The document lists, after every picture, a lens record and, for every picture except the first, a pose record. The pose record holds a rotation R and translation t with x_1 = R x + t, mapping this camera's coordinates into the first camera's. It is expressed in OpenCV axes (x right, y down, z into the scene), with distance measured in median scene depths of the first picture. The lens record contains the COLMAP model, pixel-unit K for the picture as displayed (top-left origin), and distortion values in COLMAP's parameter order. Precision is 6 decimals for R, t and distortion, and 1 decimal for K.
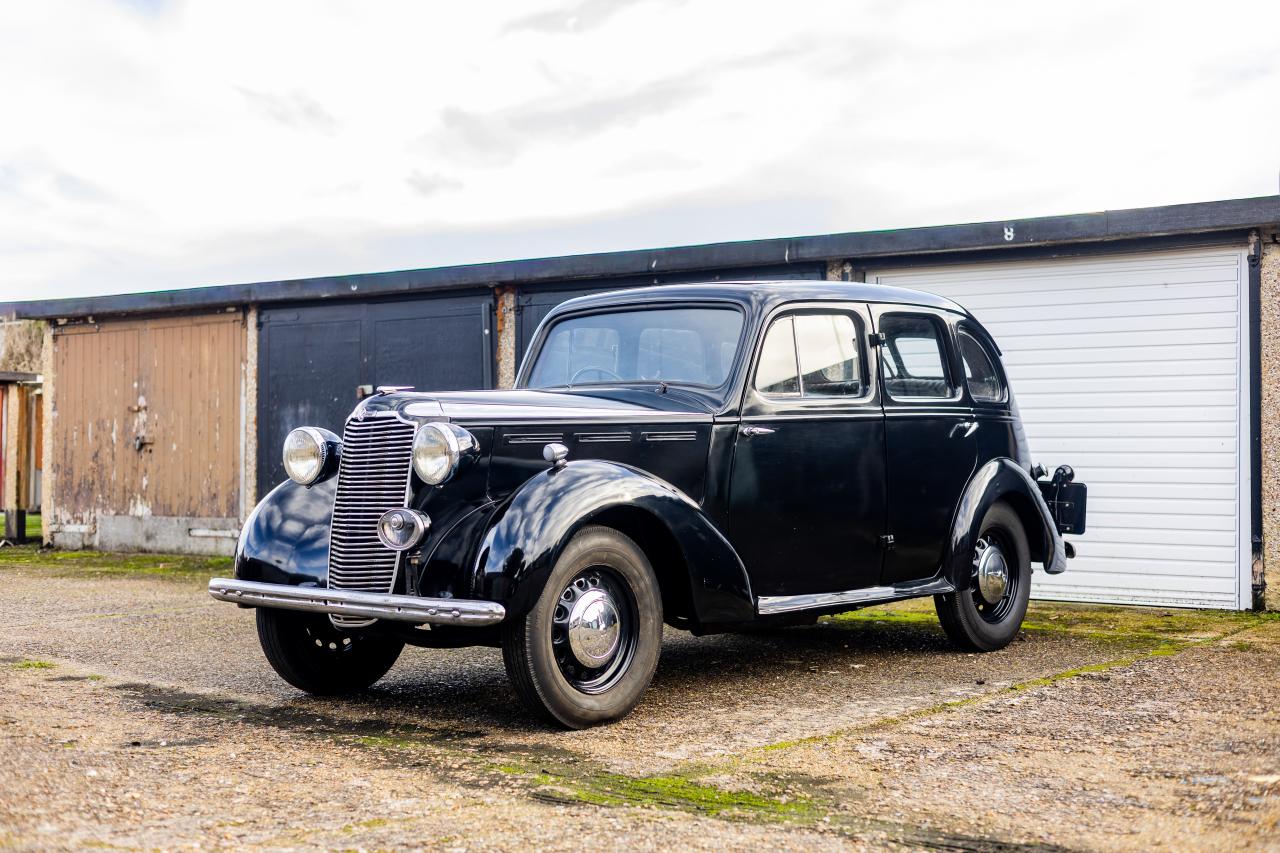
lens RADIAL K [[1762.6, 0, 640.0], [0, 1762.6, 426.5], [0, 0, 1]] dist [0.007353, 0.072871]
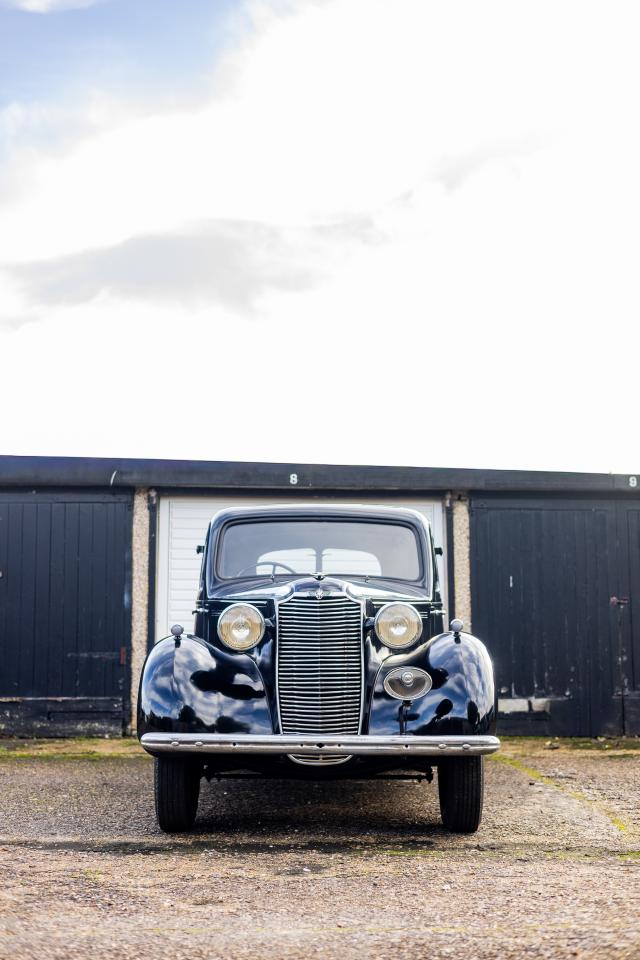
lens RADIAL K [[1321.9, 0, 320.0], [0, 1321.9, 480.0], [0, 0, 1]] dist [0.007353, 0.072871]
pose [[0.754252, 0.081406, 0.651519, -0.623843], [-0.012578, 0.993894, -0.109624, 0.012671], [-0.656464, 0.074489, 0.750670, 0.226252]]
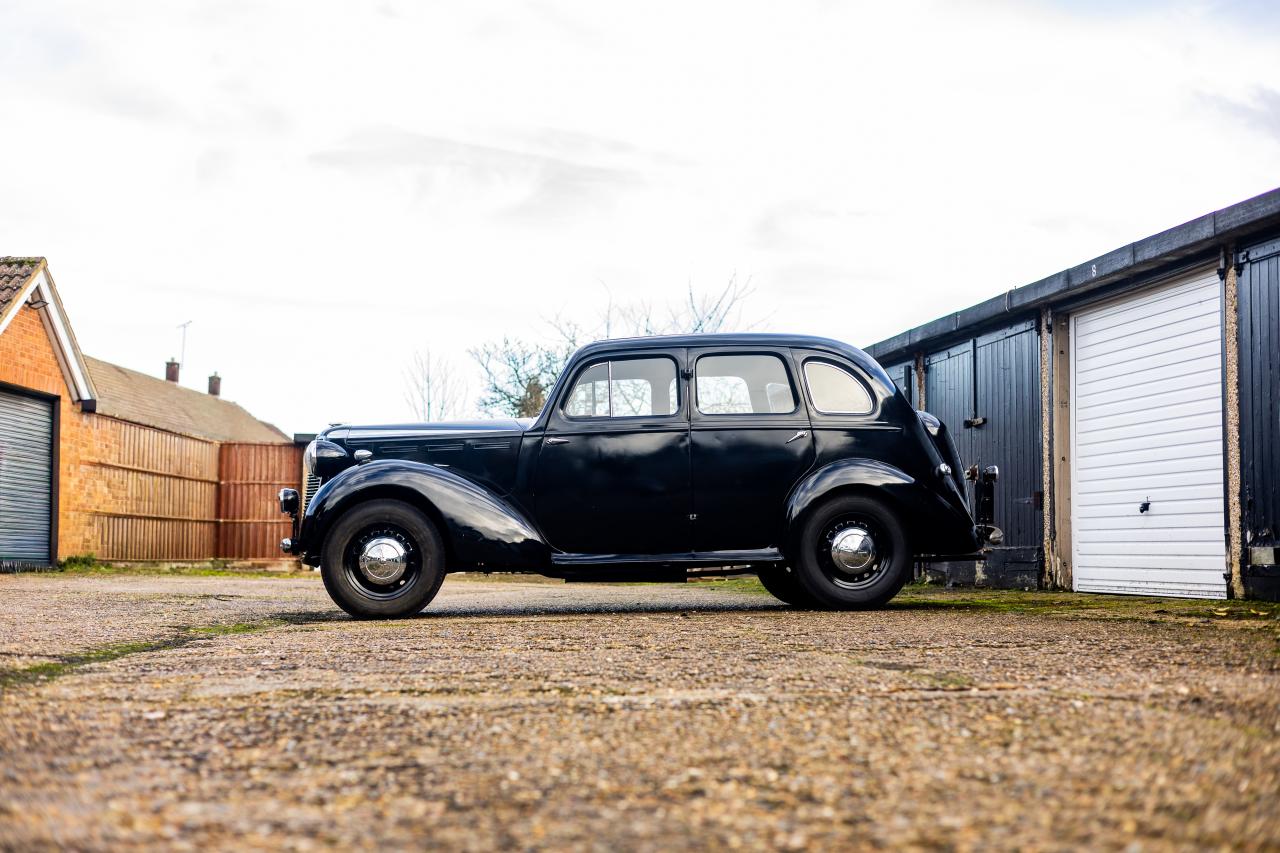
lens RADIAL K [[1762.6, 0, 640.0], [0, 1762.6, 426.5], [0, 0, 1]] dist [0.007353, 0.072871]
pose [[0.718537, -0.052673, -0.693491, 1.013661], [0.014573, 0.998049, -0.060705, 0.072240], [0.695336, 0.033512, 0.717903, -0.018122]]
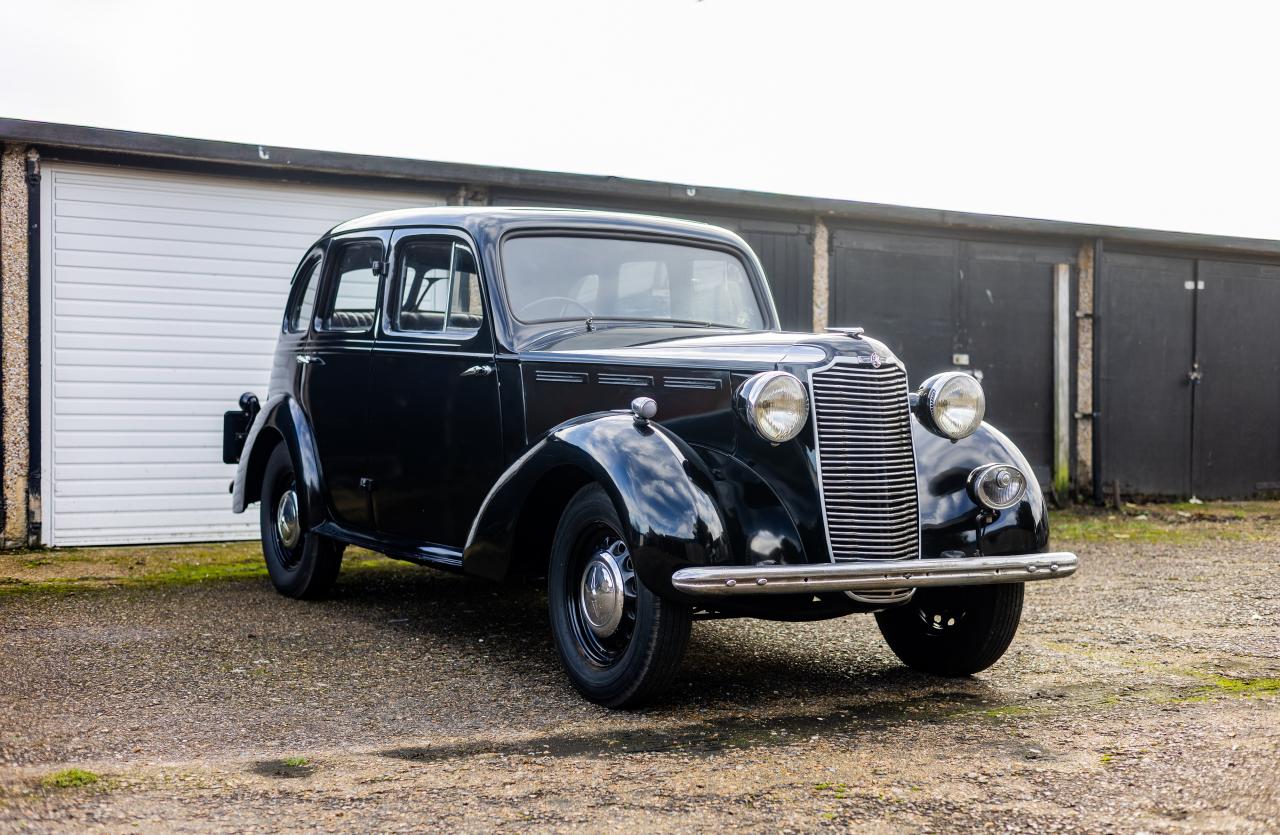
lens RADIAL K [[1788.6, 0, 640.9], [0, 1788.6, 440.4], [0, 0, 1]] dist [0.008880, 0.070530]
pose [[0.303854, -0.026698, 0.952345, -0.830597], [-0.030458, 0.998824, 0.037719, 0.002427], [-0.952232, -0.040467, 0.302683, 0.672150]]
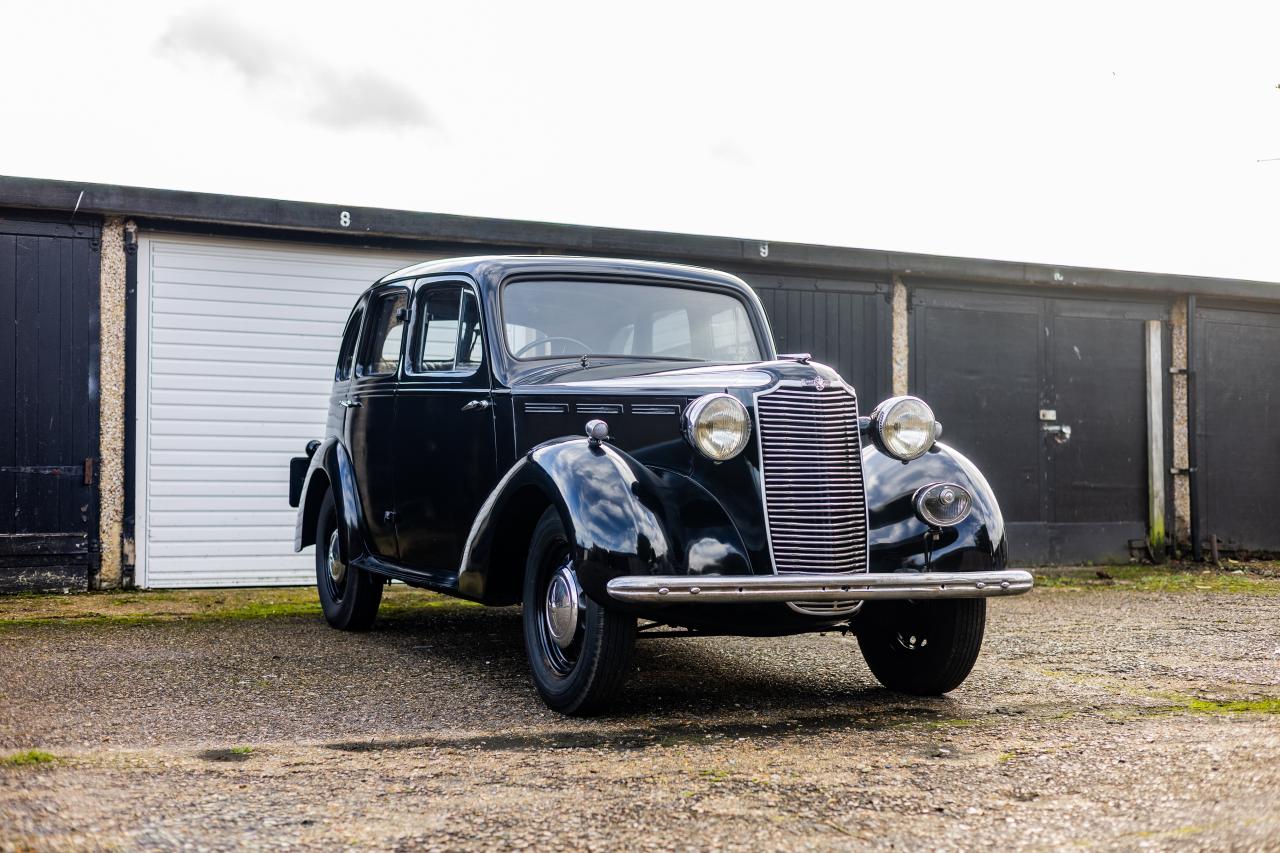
lens RADIAL K [[1762.6, 0, 640.0], [0, 1762.6, 426.5], [0, 0, 1]] dist [0.007353, 0.072871]
pose [[0.408061, 0.022793, 0.912670, -0.824819], [-0.022876, 0.999630, -0.014736, 0.024977], [-0.912668, -0.014865, 0.408432, 0.567858]]
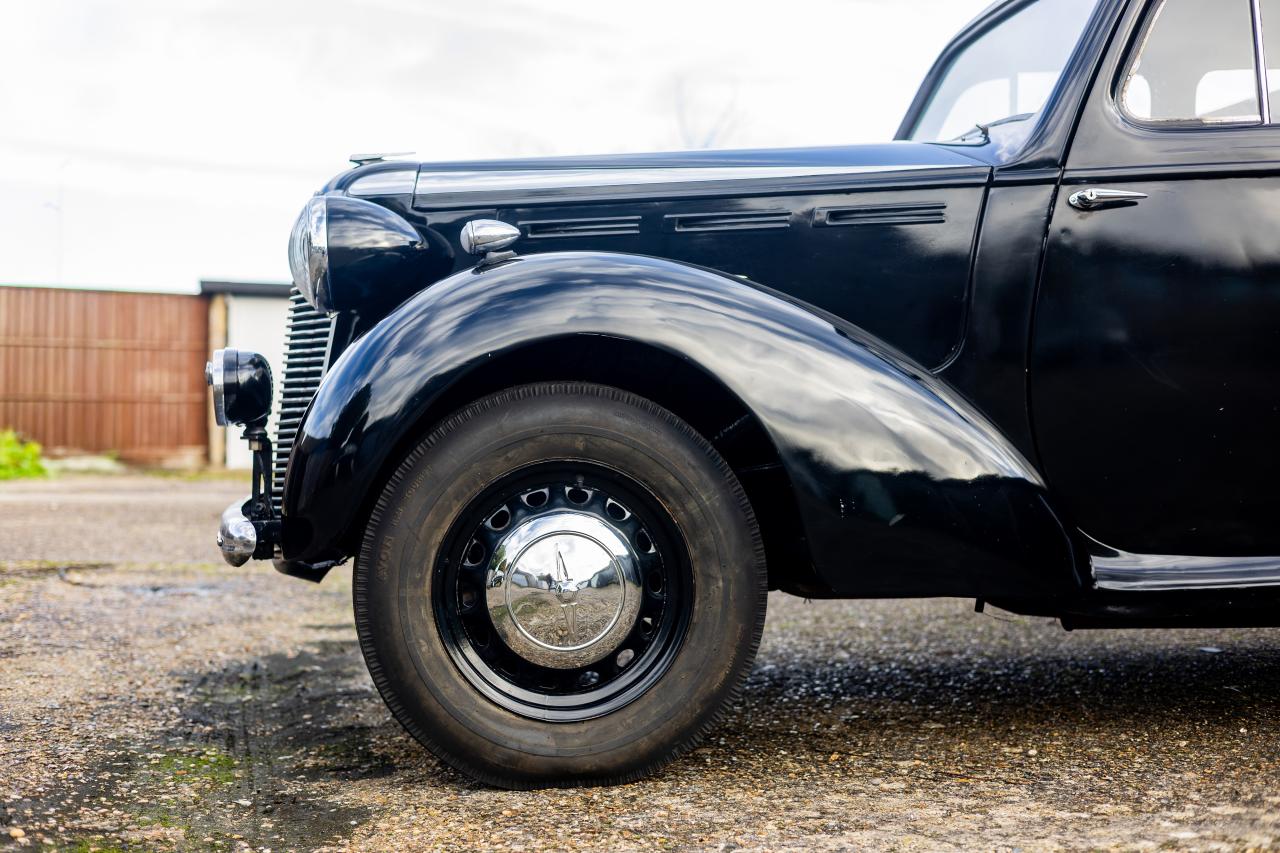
lens RADIAL K [[1762.6, 0, 640.0], [0, 1762.6, 426.5], [0, 0, 1]] dist [0.007353, 0.072871]
pose [[0.757127, -0.000932, -0.653267, 0.244832], [0.013056, 0.999821, 0.013705, 0.048511], [0.653137, -0.018906, 0.757003, 0.498652]]
